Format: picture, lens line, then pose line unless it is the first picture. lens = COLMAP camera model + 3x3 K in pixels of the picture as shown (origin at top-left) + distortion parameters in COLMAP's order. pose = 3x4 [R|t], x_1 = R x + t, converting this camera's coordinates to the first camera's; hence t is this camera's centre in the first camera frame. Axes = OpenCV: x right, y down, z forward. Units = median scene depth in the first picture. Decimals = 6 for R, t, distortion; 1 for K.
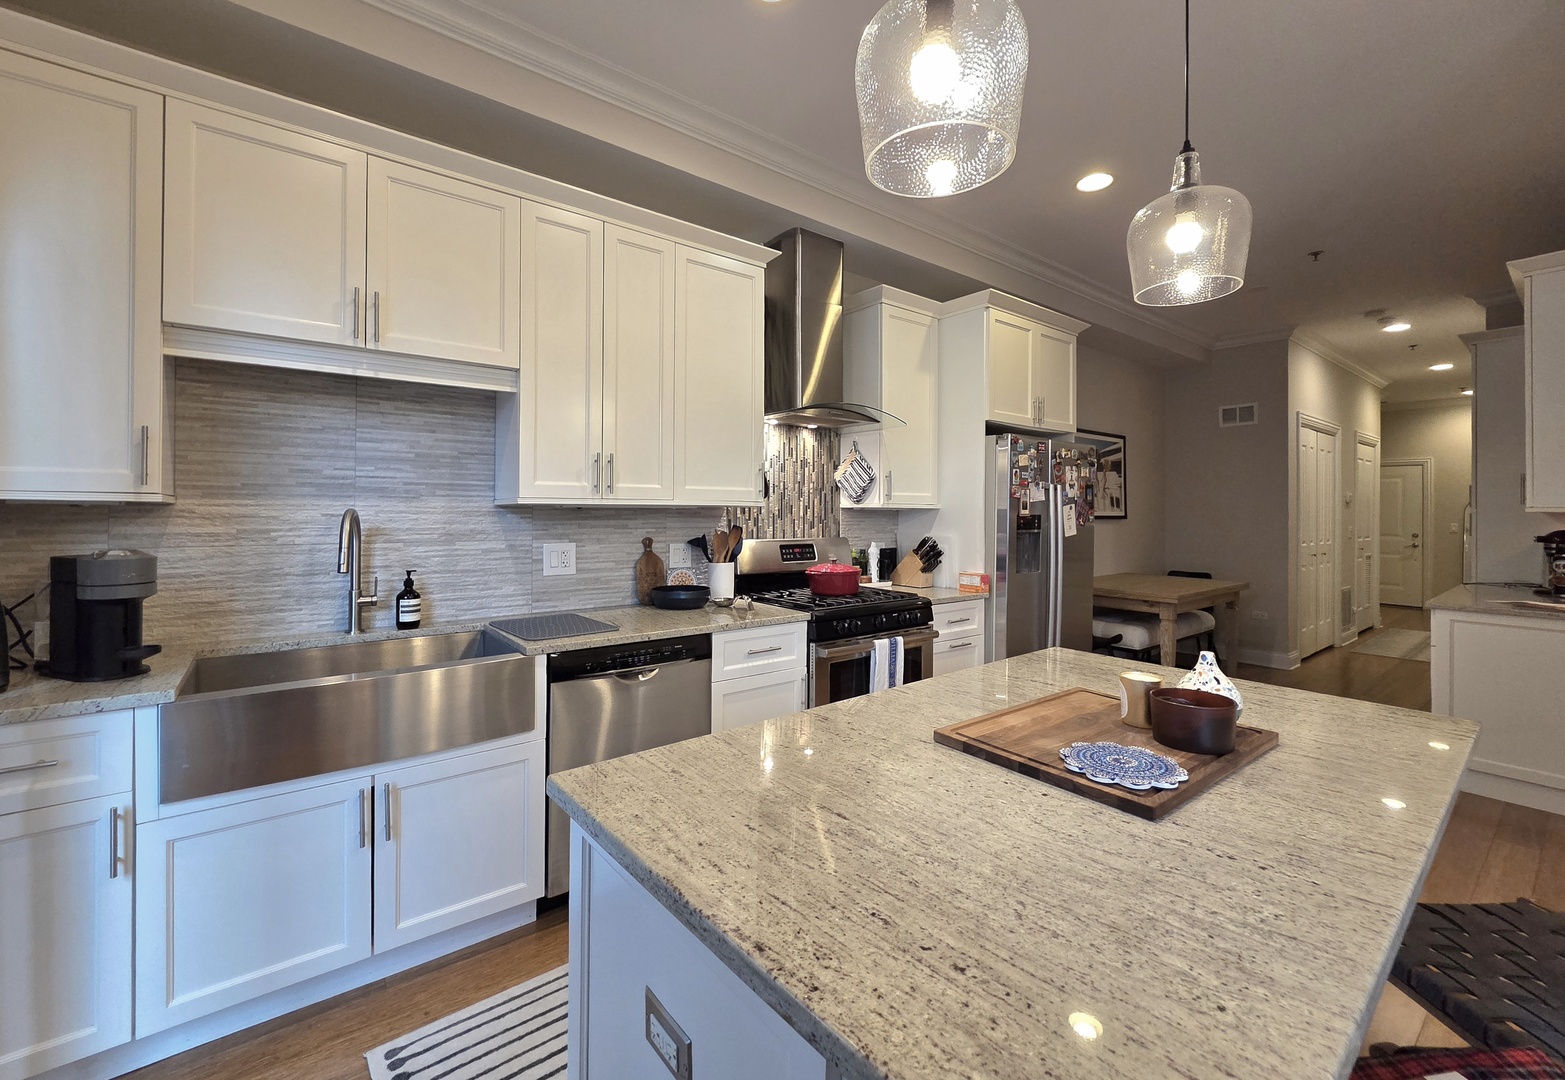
lens RADIAL K [[631.4, 0, 783.0], [0, 631.4, 509.8], [0, 0, 1]] dist [-0.009064, 0.000163]
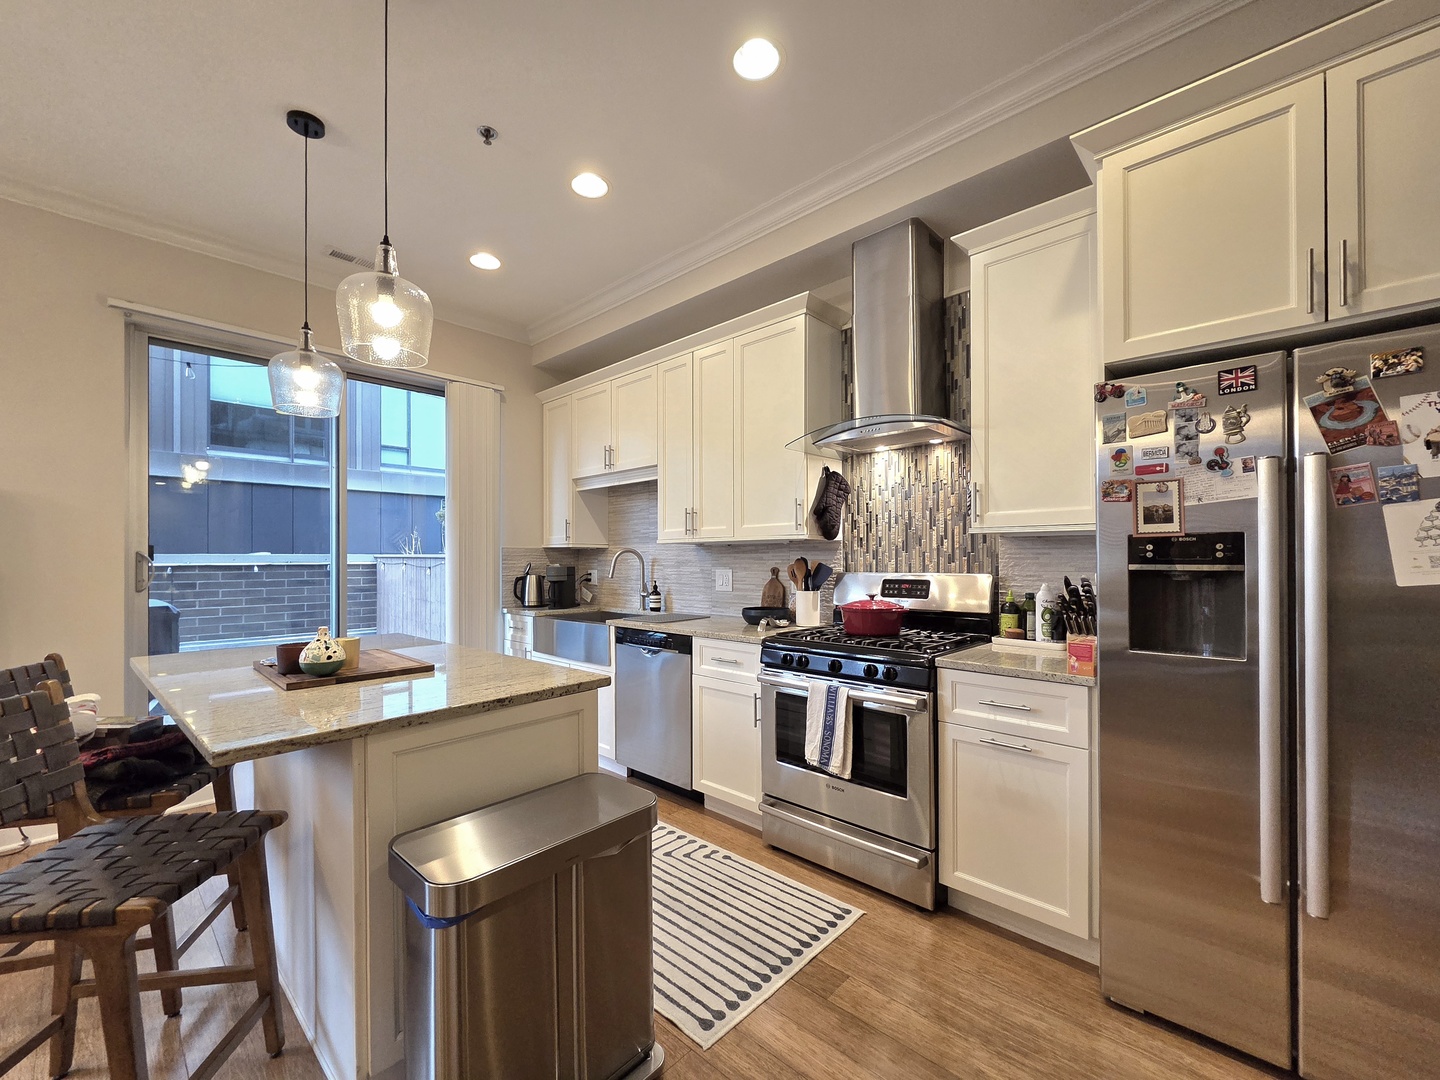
lens RADIAL K [[603.3, 0, 730.5], [0, 603.3, 559.5], [0, 0, 1]] dist [-0.003564, -0.000455]
pose [[0.165264, -0.005790, -0.986232, 0.826058], [0.007302, 0.999963, -0.004647, 0.028892], [0.986222, -0.006433, 0.165300, 0.620401]]
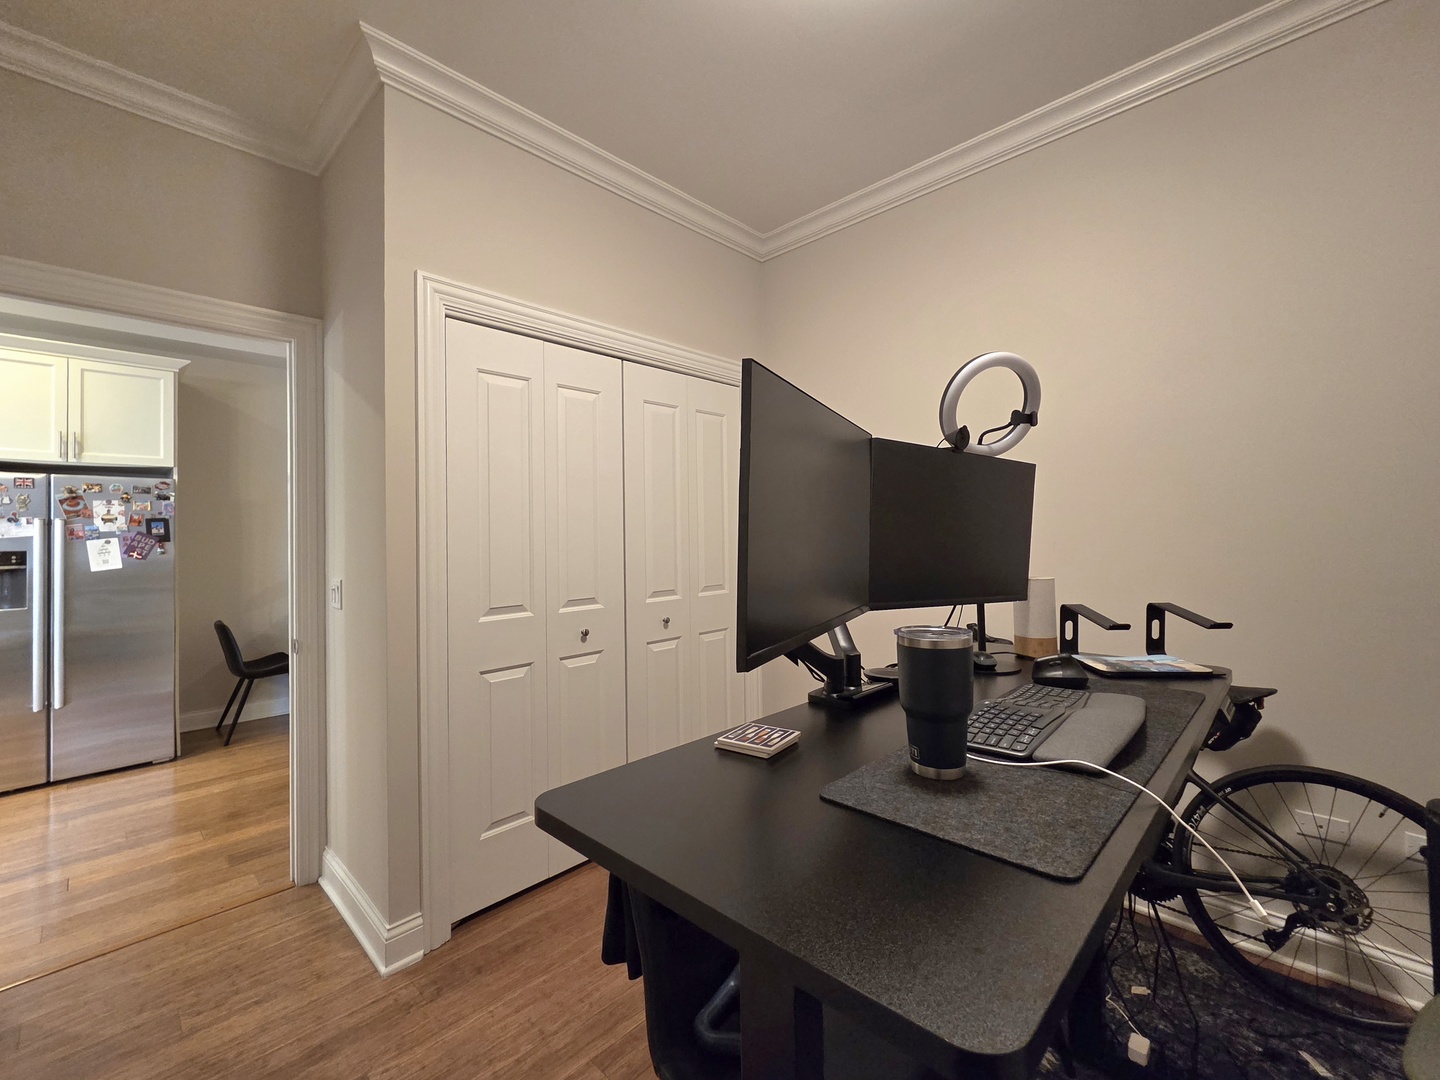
lens RADIAL K [[603.3, 0, 700.1], [0, 603.3, 518.4], [0, 0, 1]] dist [-0.003564, -0.000455]
pose [[0.987900, -0.011992, 0.154629, 1.415598], [0.014563, 0.999774, -0.015511, -0.013703], [-0.154408, 0.017575, 0.987851, -0.106419]]
